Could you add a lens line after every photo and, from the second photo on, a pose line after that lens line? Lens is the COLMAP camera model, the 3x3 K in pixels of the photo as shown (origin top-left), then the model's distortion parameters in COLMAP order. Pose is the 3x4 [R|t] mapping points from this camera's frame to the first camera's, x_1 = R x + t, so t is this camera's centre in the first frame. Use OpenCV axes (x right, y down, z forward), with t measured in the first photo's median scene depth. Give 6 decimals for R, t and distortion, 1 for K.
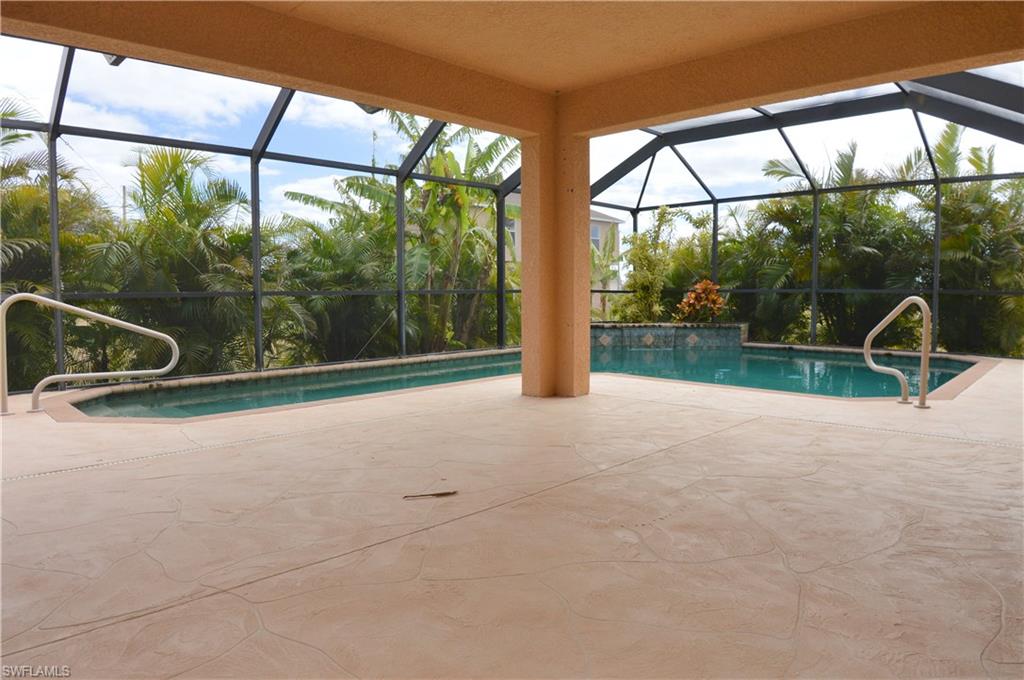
lens RADIAL K [[631.5, 0, 558.0], [0, 631.5, 337.9], [0, 0, 1]] dist [-0.053242, 0.000766]
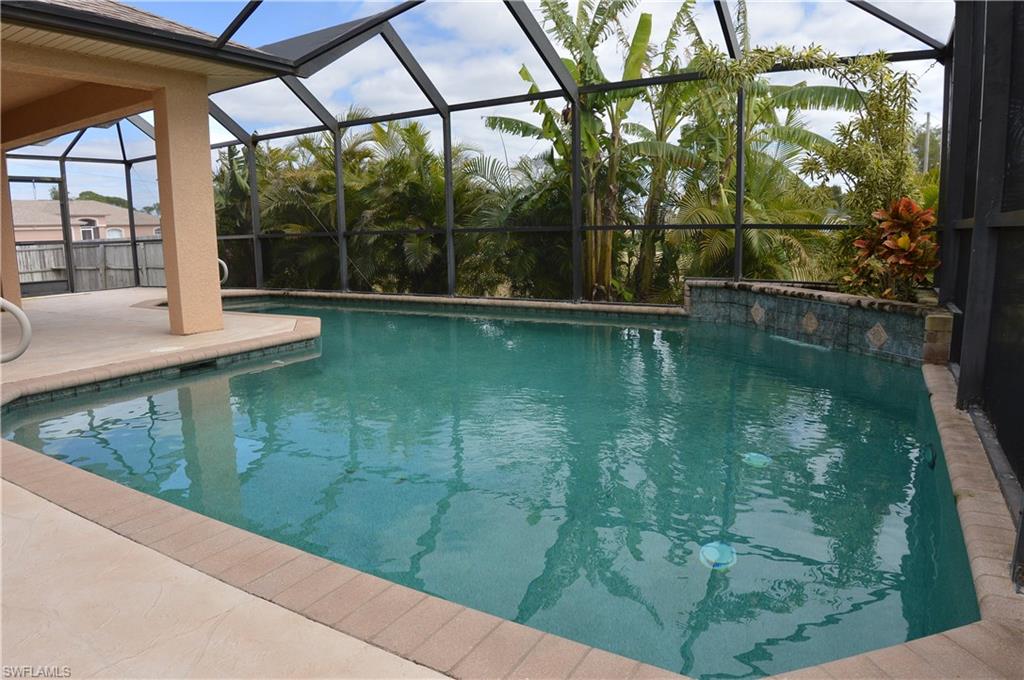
lens RADIAL K [[642.6, 0, 512.0], [0, 642.6, 340.0], [0, 0, 1]] dist [-0.102588, 0.014521]
pose [[0.215334, 0.161857, -0.963033, 0.581322], [-0.057510, 0.986559, 0.152952, -0.047266], [0.974846, 0.022448, 0.221748, 0.661322]]
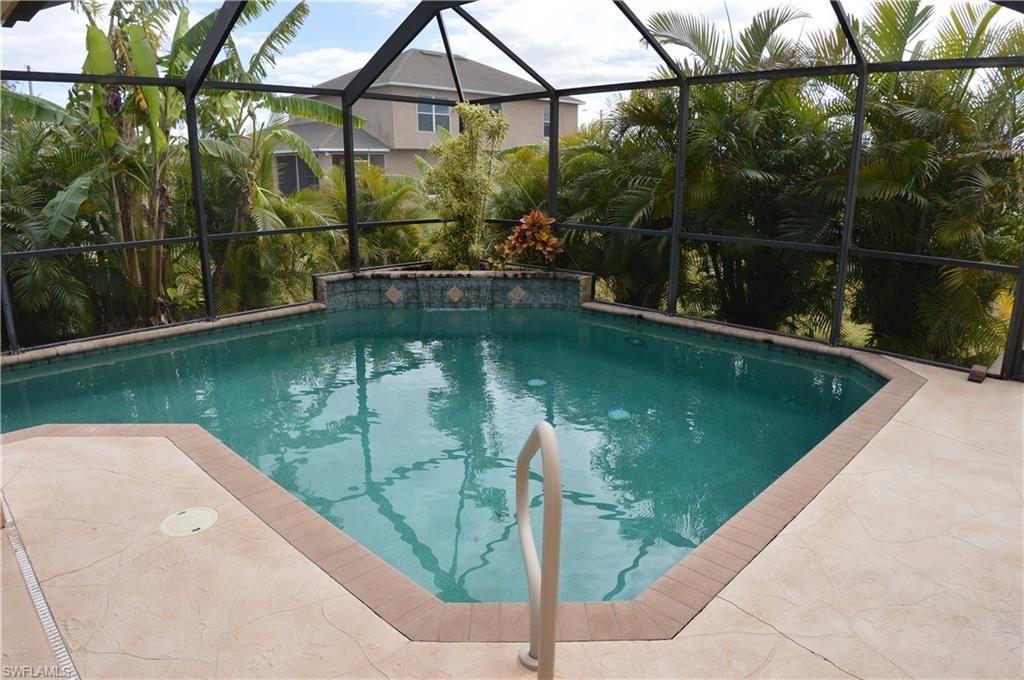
lens RADIAL K [[642.6, 0, 512.0], [0, 642.6, 340.0], [0, 0, 1]] dist [-0.102588, 0.014521]
pose [[0.999414, 0.011364, -0.032303, 0.233851], [-0.005382, 0.983731, 0.179568, -0.077942], [0.033818, -0.179289, 0.983215, 0.279160]]
